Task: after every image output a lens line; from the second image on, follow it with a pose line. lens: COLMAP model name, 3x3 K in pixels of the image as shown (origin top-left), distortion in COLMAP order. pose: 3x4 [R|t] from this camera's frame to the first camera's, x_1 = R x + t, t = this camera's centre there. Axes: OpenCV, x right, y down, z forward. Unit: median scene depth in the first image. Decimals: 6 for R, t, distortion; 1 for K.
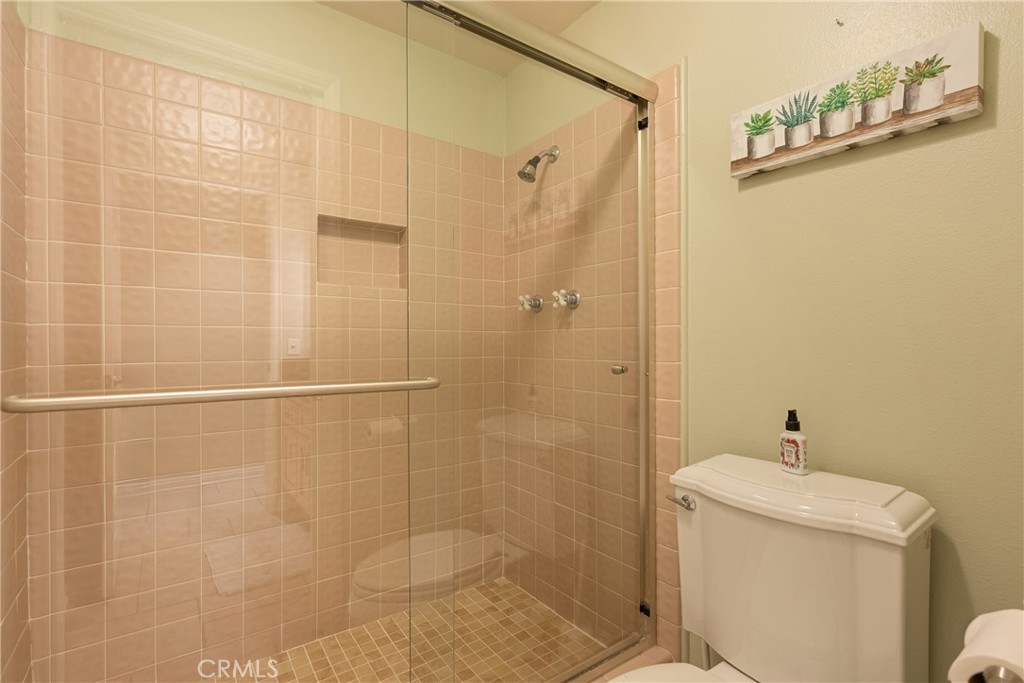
lens RADIAL K [[473.8, 0, 516.8], [0, 473.8, 342.6], [0, 0, 1]] dist [0.002521, 0.000142]
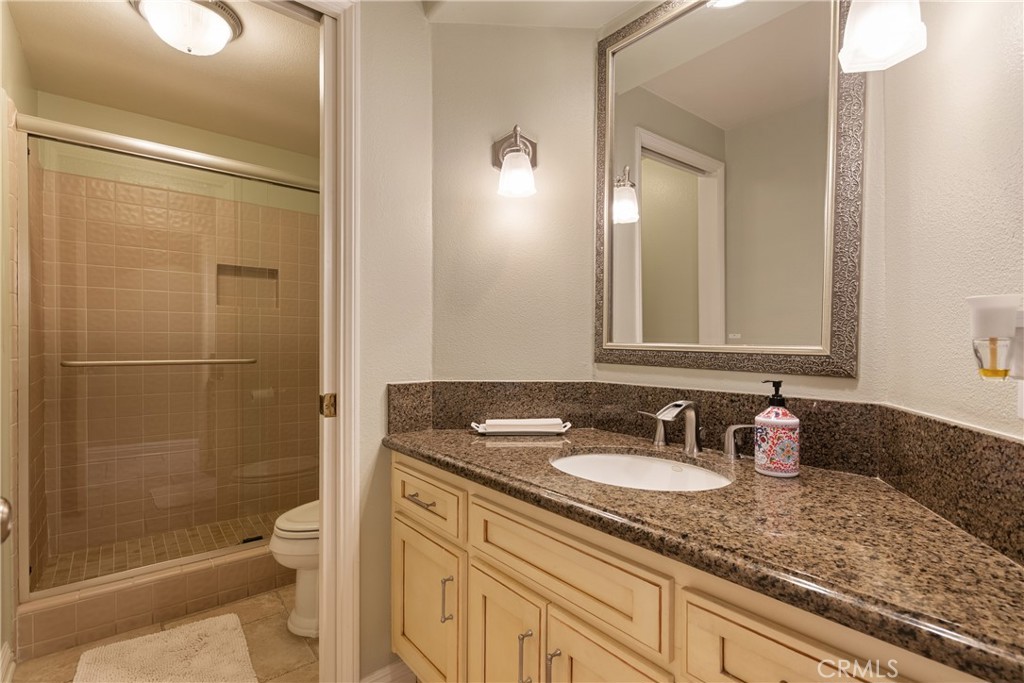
lens RADIAL K [[473.8, 0, 506.1], [0, 473.8, 343.9], [0, 0, 1]] dist [0.002521, 0.000142]
pose [[0.998830, 0.003832, 0.048207, 0.493788], [-0.003853, 0.999993, 0.000349, 0.004682], [-0.048205, -0.000535, 0.998837, -0.680188]]
